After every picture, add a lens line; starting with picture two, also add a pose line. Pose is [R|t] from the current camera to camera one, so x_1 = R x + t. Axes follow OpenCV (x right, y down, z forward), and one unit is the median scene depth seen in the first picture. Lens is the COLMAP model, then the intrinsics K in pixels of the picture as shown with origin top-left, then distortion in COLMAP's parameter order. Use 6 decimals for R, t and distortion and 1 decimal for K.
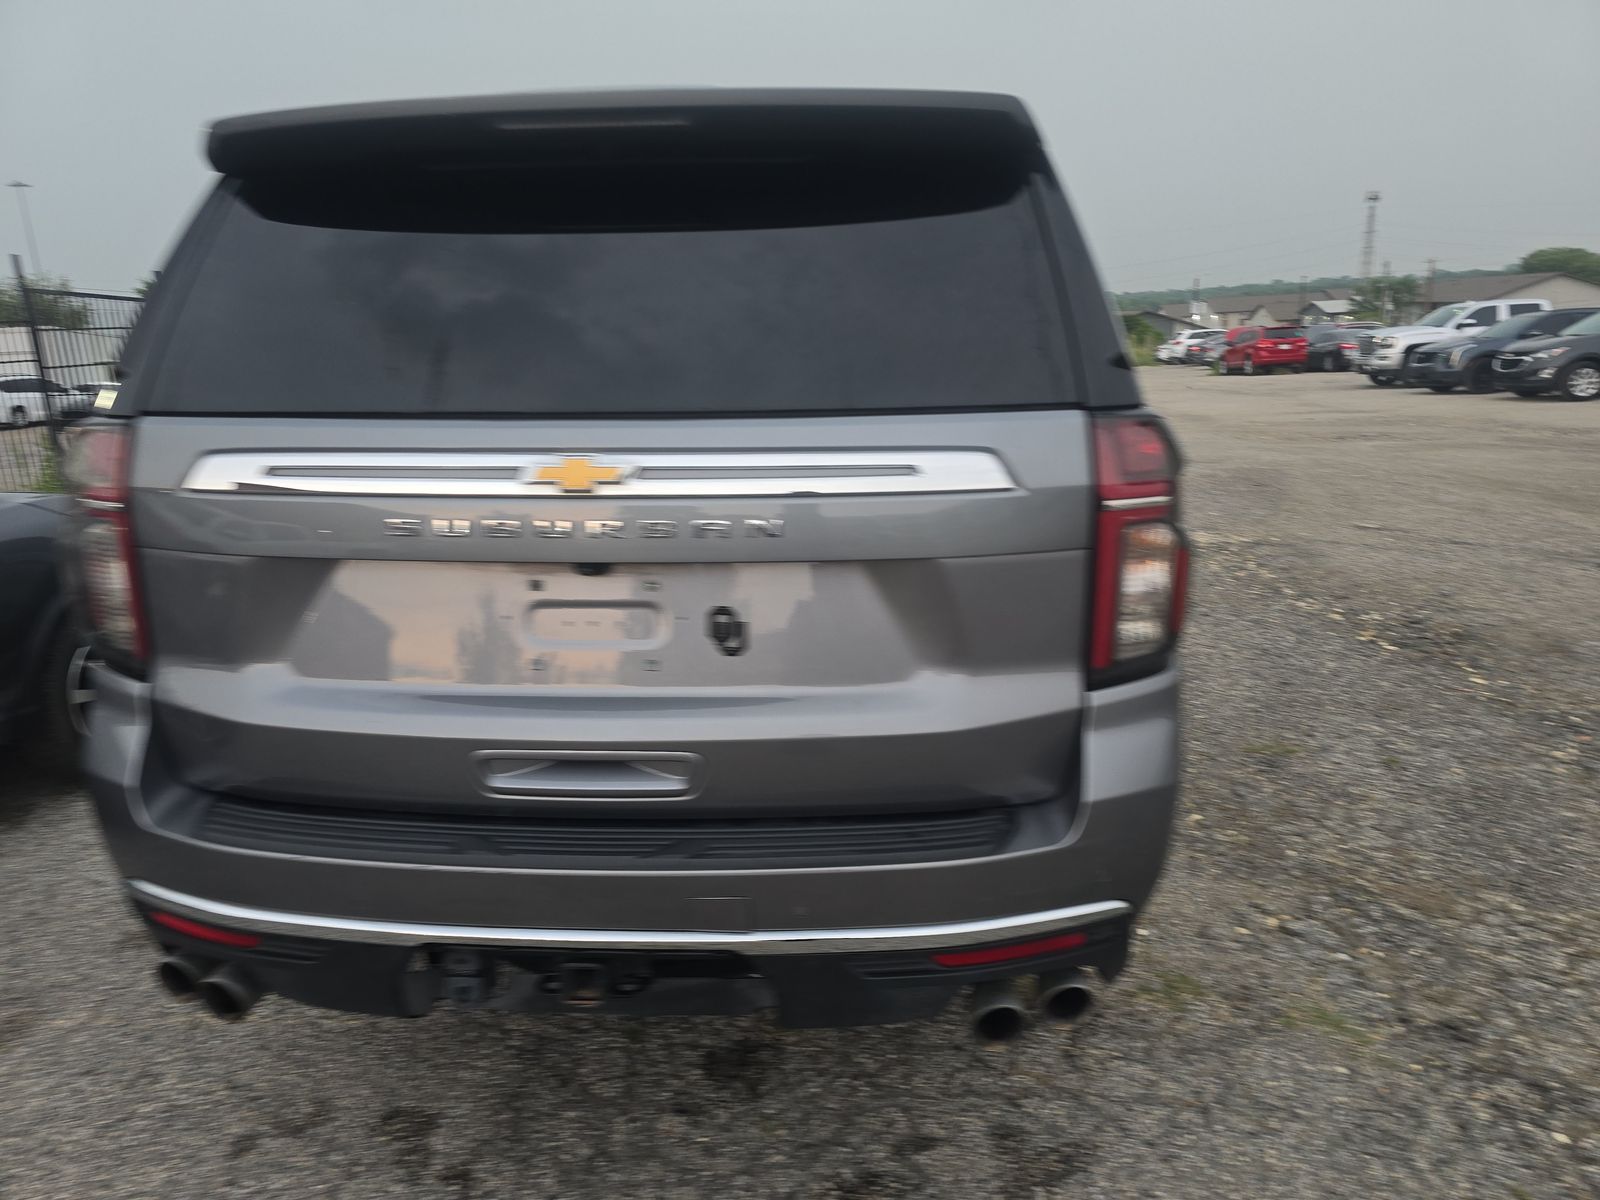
lens RADIAL K [[1093.6, 0, 776.2], [0, 1093.6, 605.7], [0, 0, 1]] dist [0.040988, -0.042479]
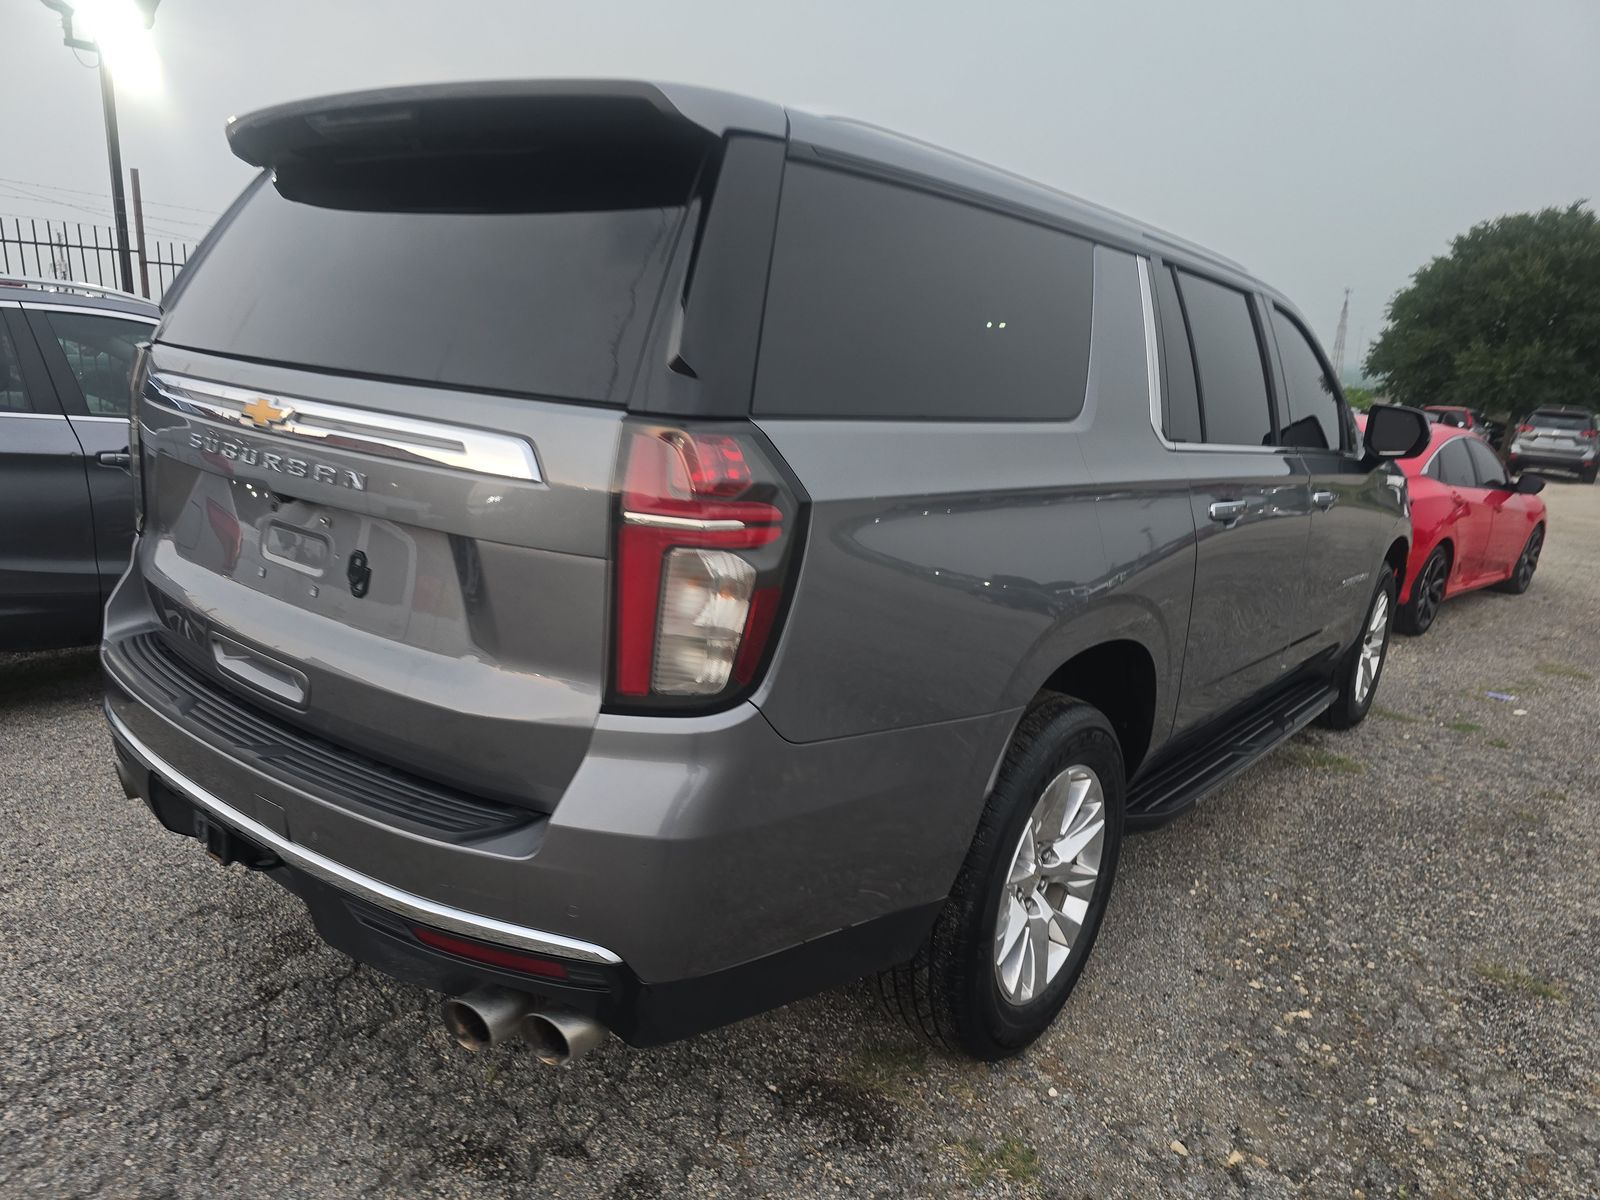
lens RADIAL K [[1093.6, 0, 776.2], [0, 1093.6, 605.7], [0, 0, 1]] dist [0.040988, -0.042479]
pose [[0.826390, 0.206767, -0.523763, 0.882966], [-0.215446, 0.975471, 0.045160, -0.085299], [0.520253, 0.075523, 0.850666, 0.283629]]
